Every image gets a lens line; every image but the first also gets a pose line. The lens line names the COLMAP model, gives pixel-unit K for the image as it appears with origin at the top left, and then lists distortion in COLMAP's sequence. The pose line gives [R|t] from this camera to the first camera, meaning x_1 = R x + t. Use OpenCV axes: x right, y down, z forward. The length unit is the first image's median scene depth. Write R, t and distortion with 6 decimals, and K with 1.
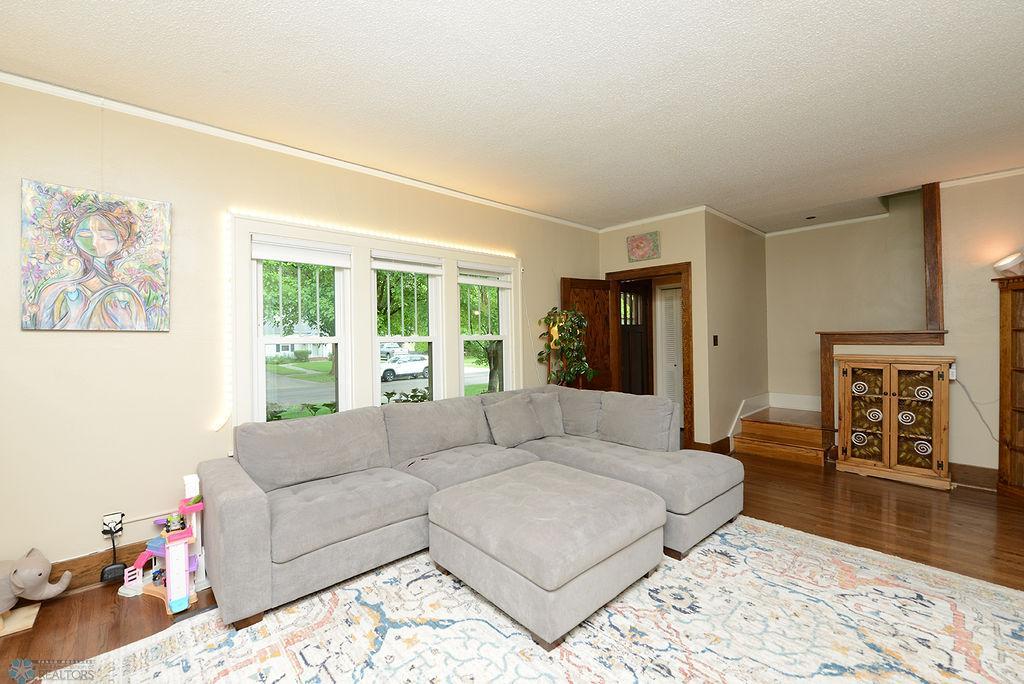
lens RADIAL K [[450.1, 0, 512.0], [0, 450.1, 342.0], [0, 0, 1]] dist [-0.023377, -0.000123]
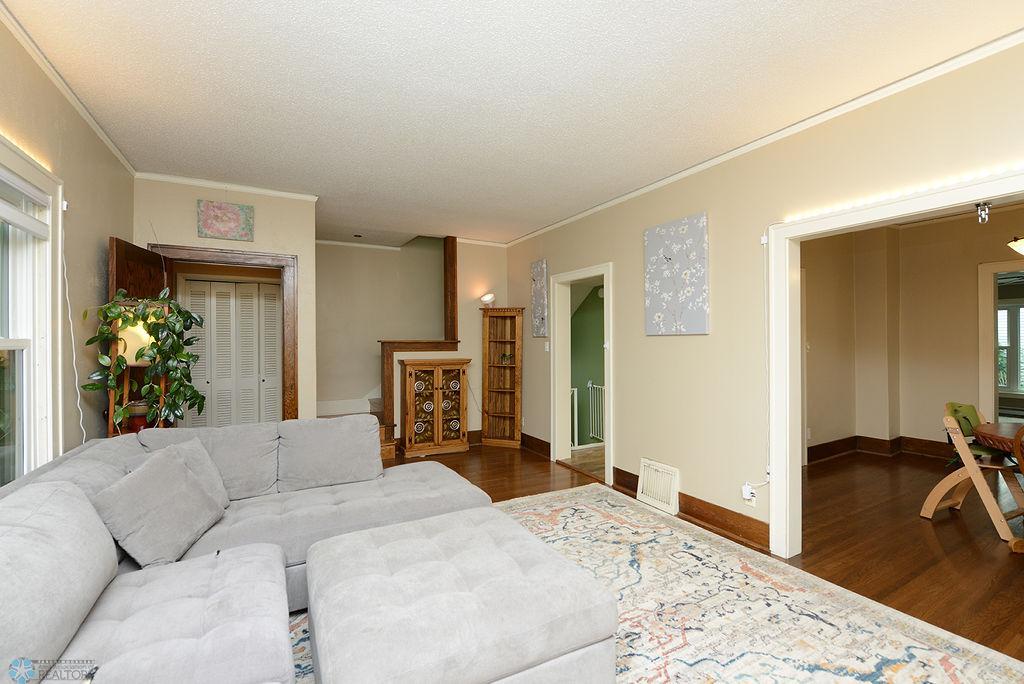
lens RADIAL K [[450.1, 0, 512.0], [0, 450.1, 342.0], [0, 0, 1]] dist [-0.023377, -0.000123]
pose [[0.207620, 0.010559, 0.978153, -0.413130], [0.008868, 0.999880, -0.012676, -0.002047], [-0.978169, 0.011306, 0.207502, 0.513507]]
